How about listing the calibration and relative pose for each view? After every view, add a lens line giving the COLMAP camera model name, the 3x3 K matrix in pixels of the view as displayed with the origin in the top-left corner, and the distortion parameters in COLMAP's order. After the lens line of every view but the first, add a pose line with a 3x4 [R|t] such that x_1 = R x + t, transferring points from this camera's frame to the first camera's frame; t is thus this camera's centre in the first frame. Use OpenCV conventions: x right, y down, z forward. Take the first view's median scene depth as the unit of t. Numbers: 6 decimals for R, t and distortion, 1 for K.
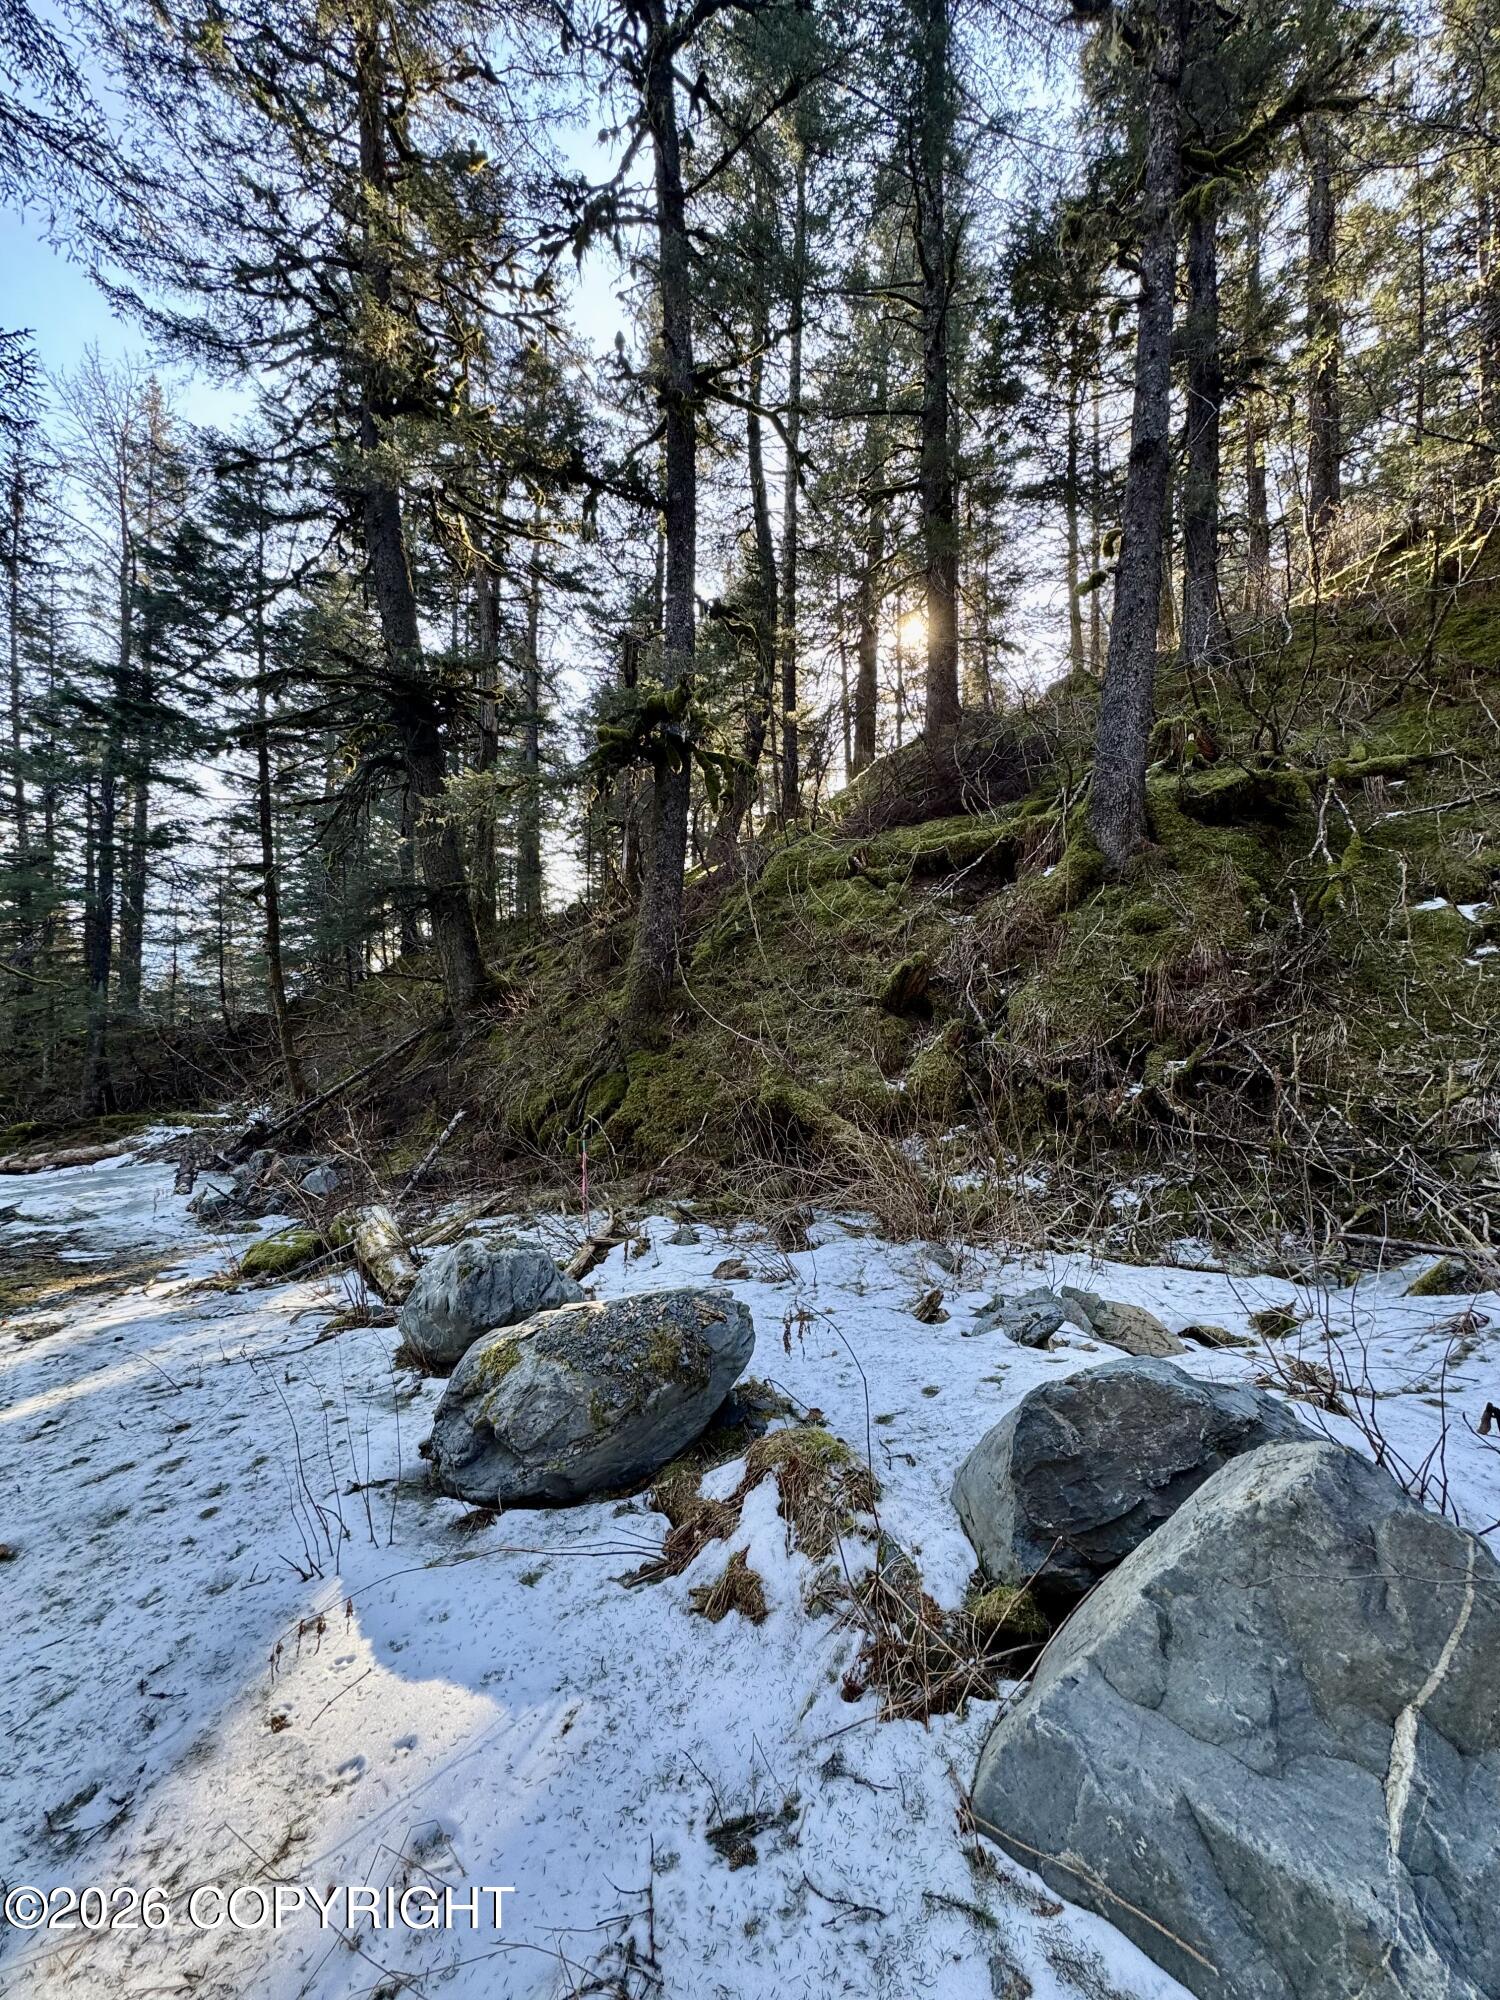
lens RADIAL K [[796.1, 0, 751.2], [0, 796.1, 999.9], [0, 0, 1]] dist [0.007200, -0.000691]
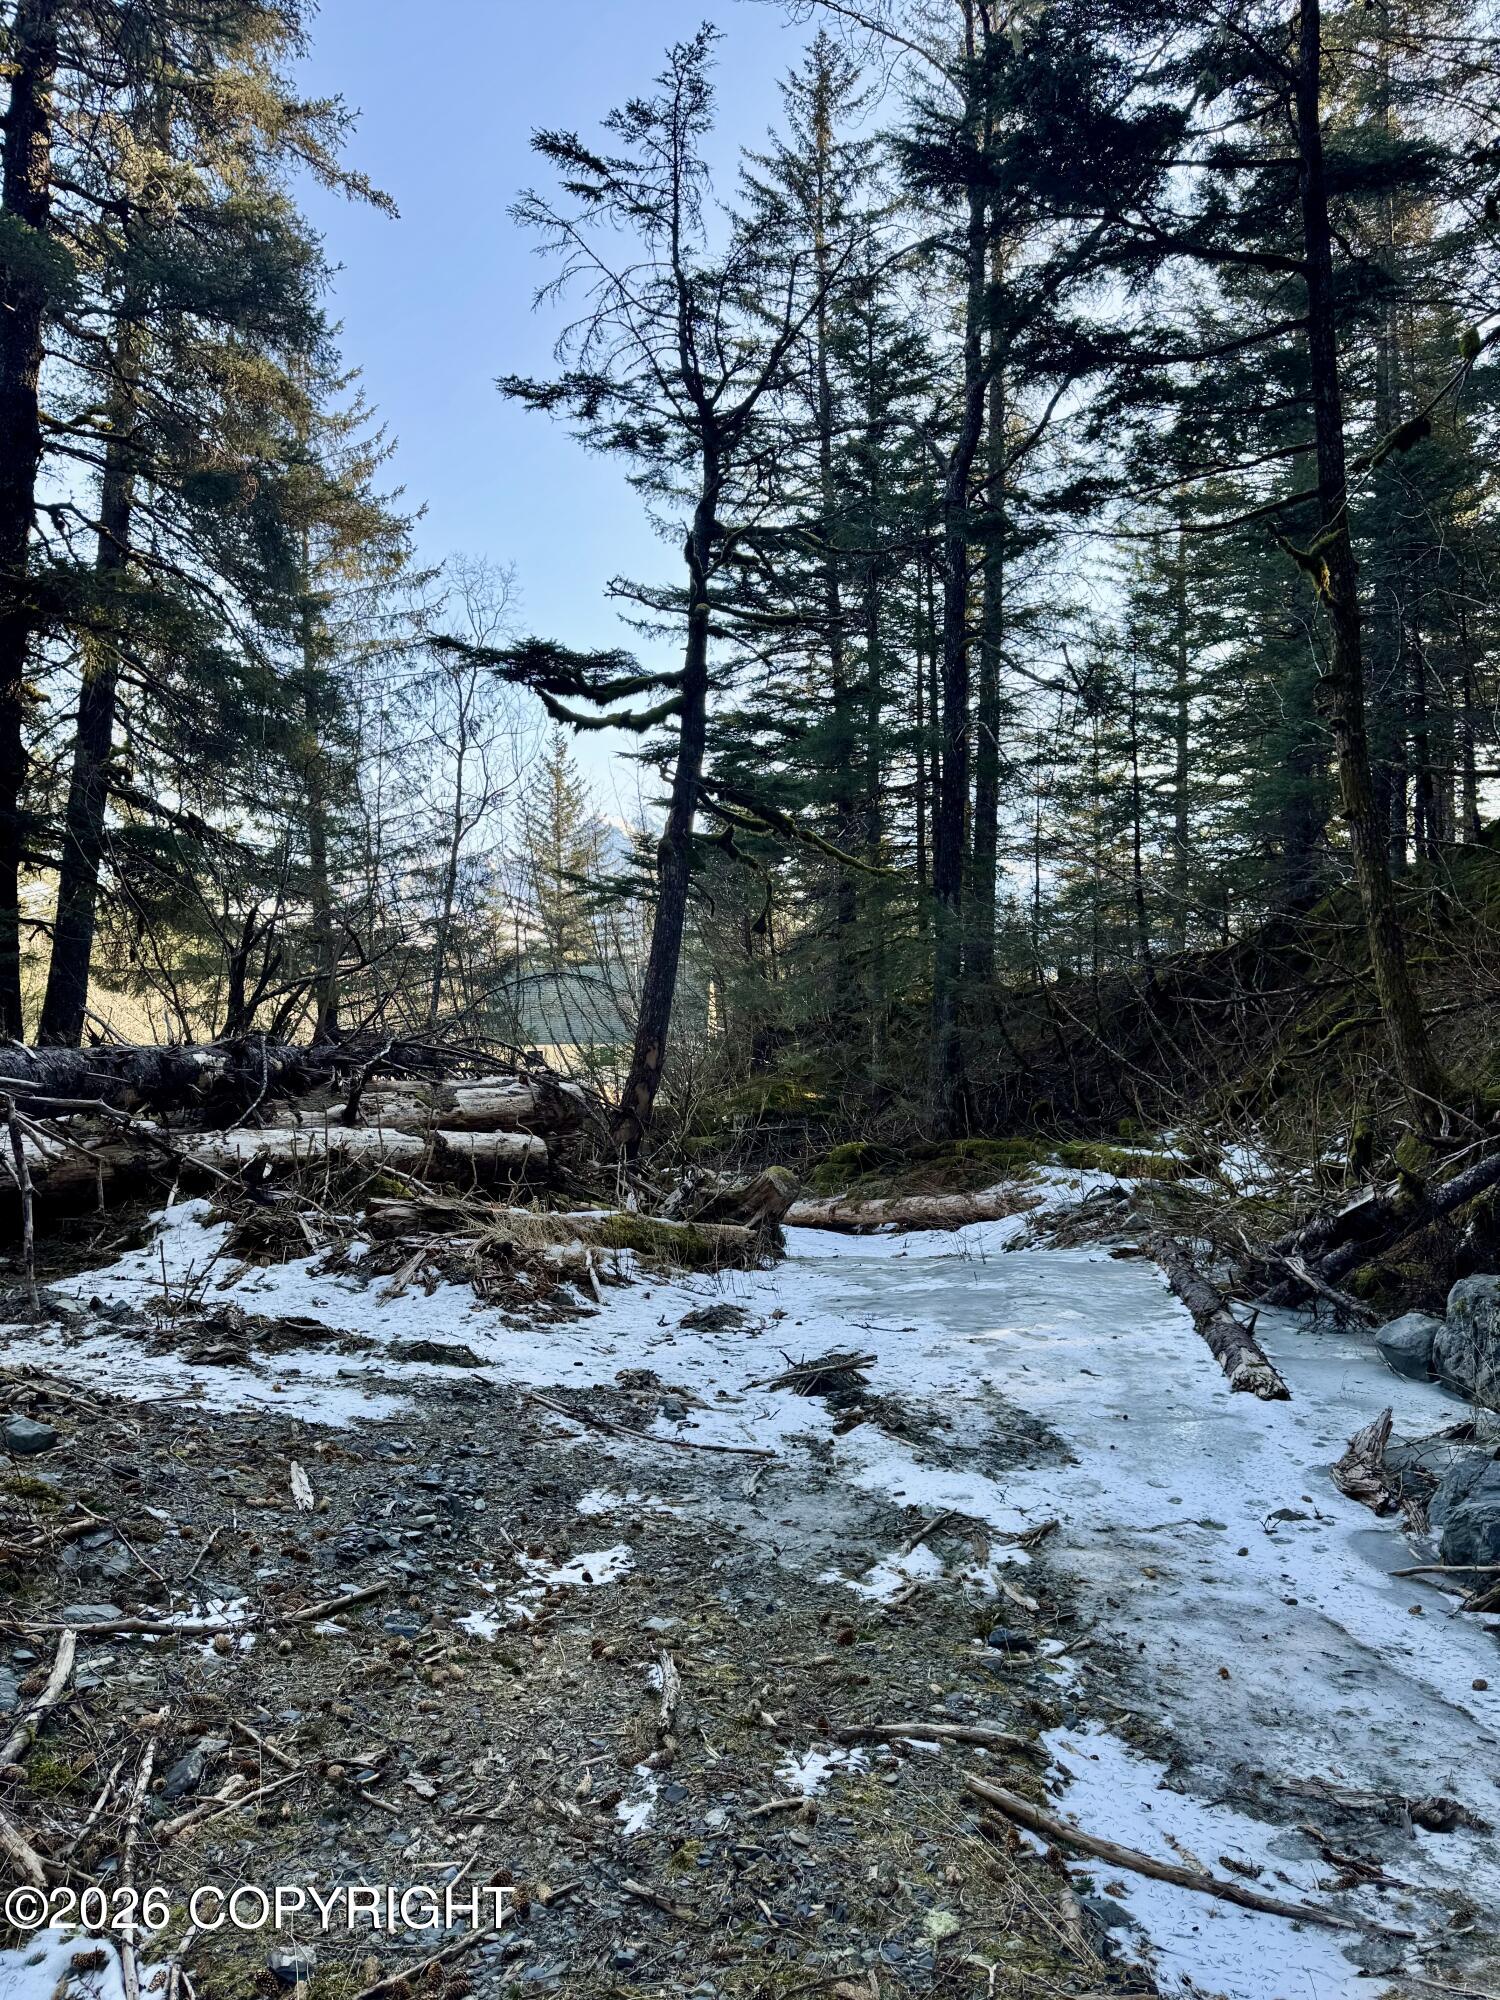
lens RADIAL K [[1414.7, 0, 747.5], [0, 1414.7, 997.0], [0, 0, 1]] dist [0.012523, 0.000280]
pose [[0.694696, -0.010612, -0.719225, -0.329784], [0.022132, 0.999733, 0.006627, 0.059098], [0.718963, -0.020522, 0.694746, 0.349120]]
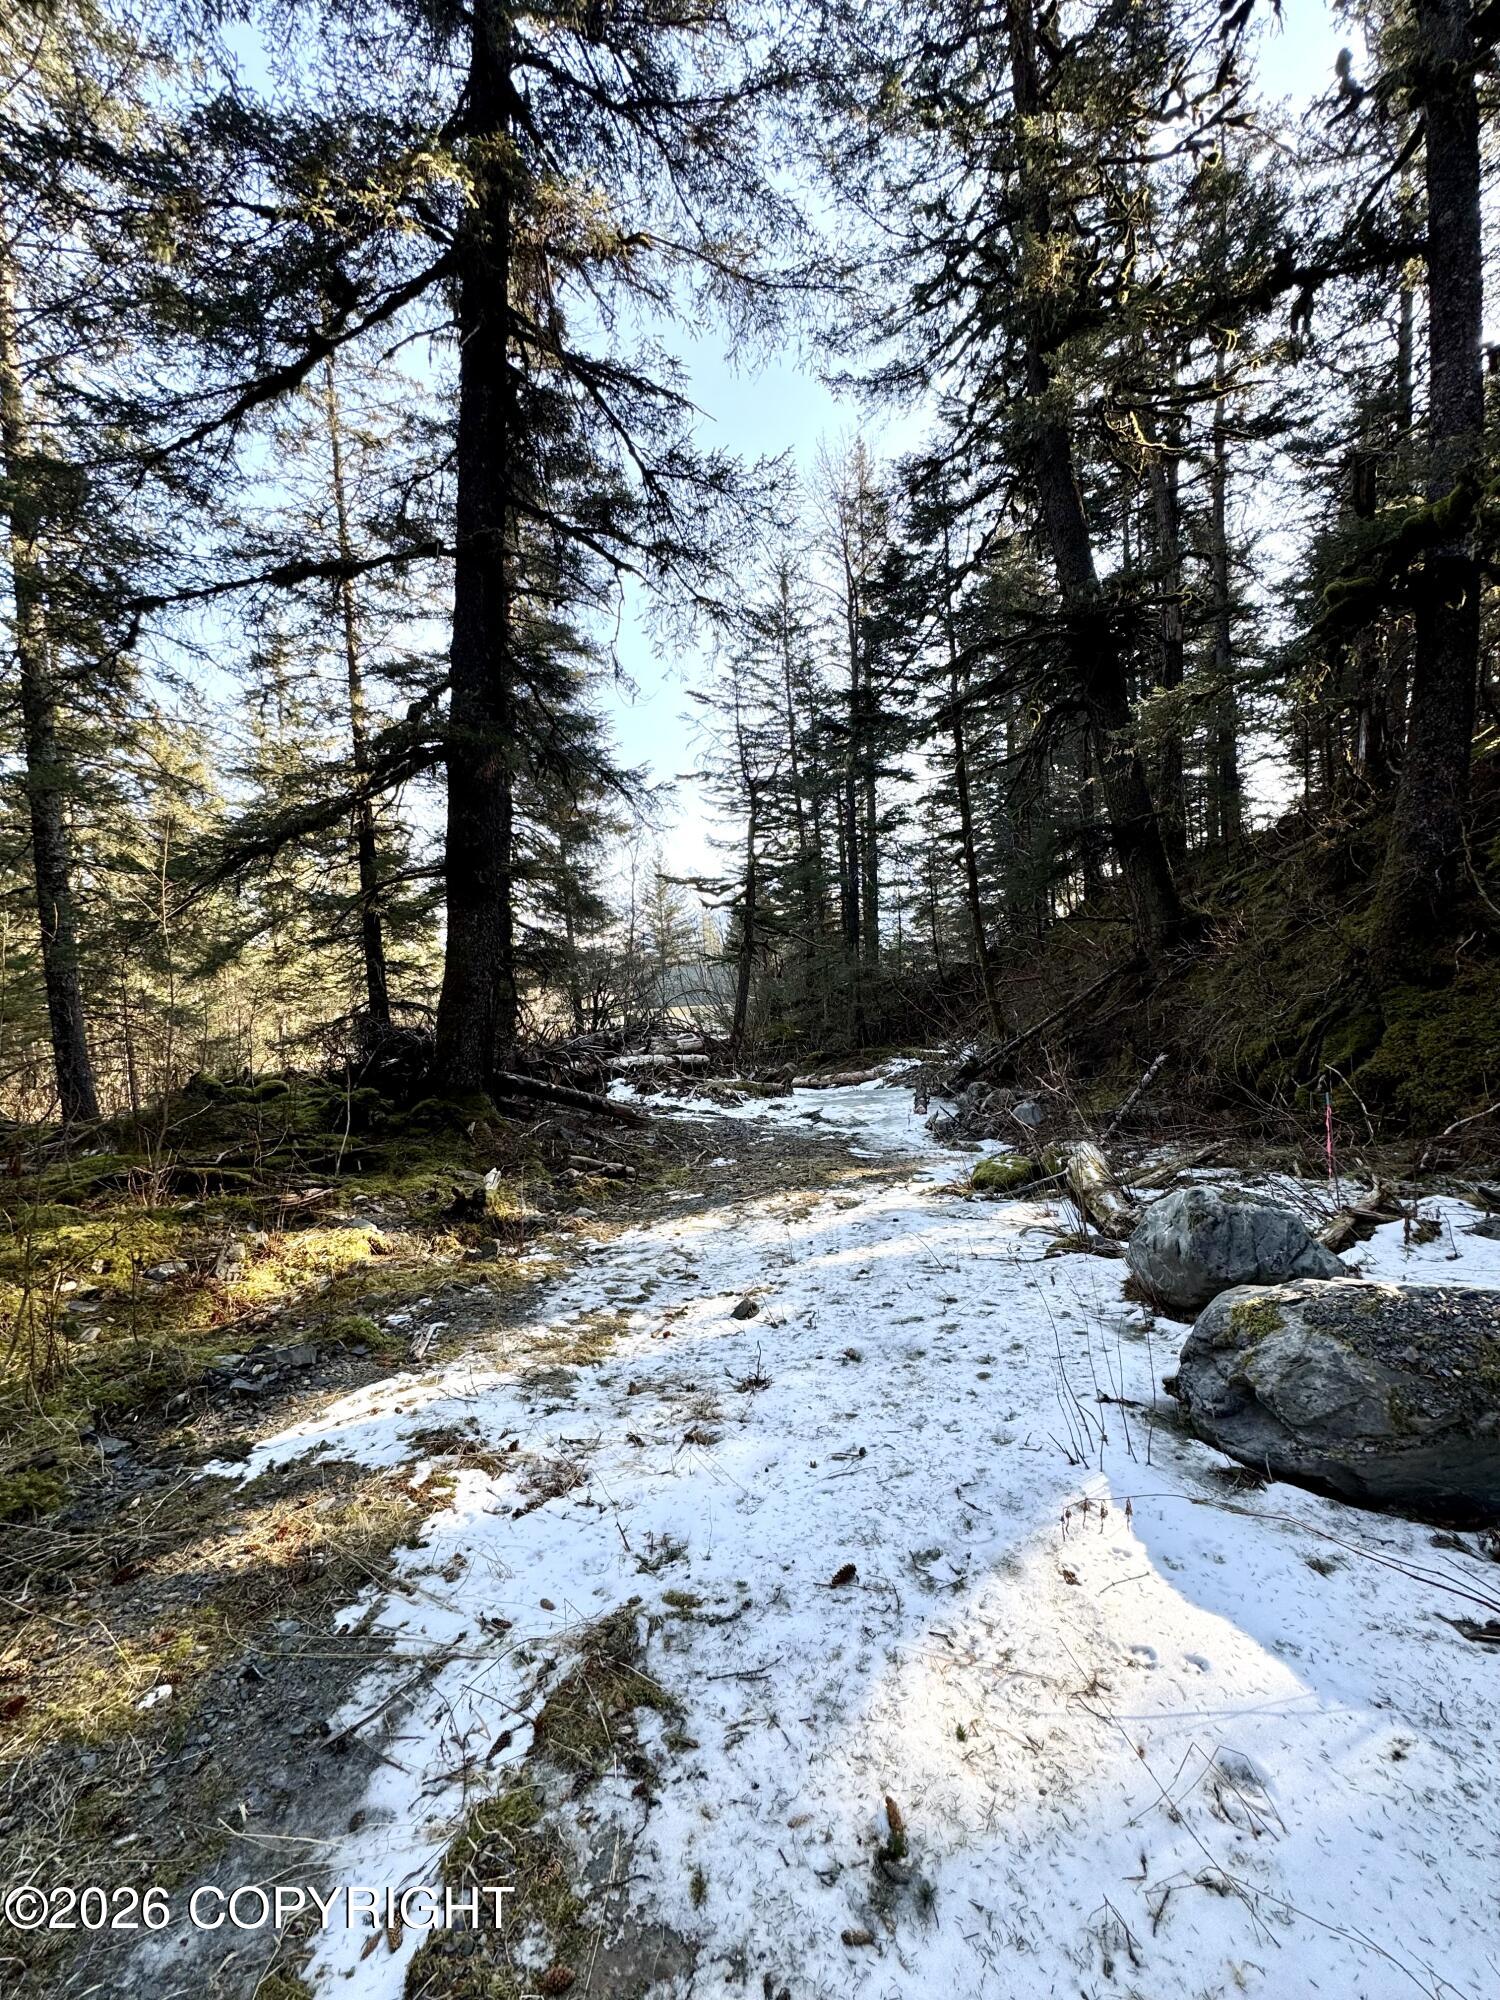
lens RADIAL K [[796.1, 0, 755.3], [0, 796.1, 999.9], [0, 0, 1]] dist [0.007200, -0.000691]
pose [[0.692405, -0.013008, -0.721392, -0.007317], [0.063725, 0.997033, 0.043186, 0.001415], [0.718690, -0.075873, 0.691179, -0.003586]]
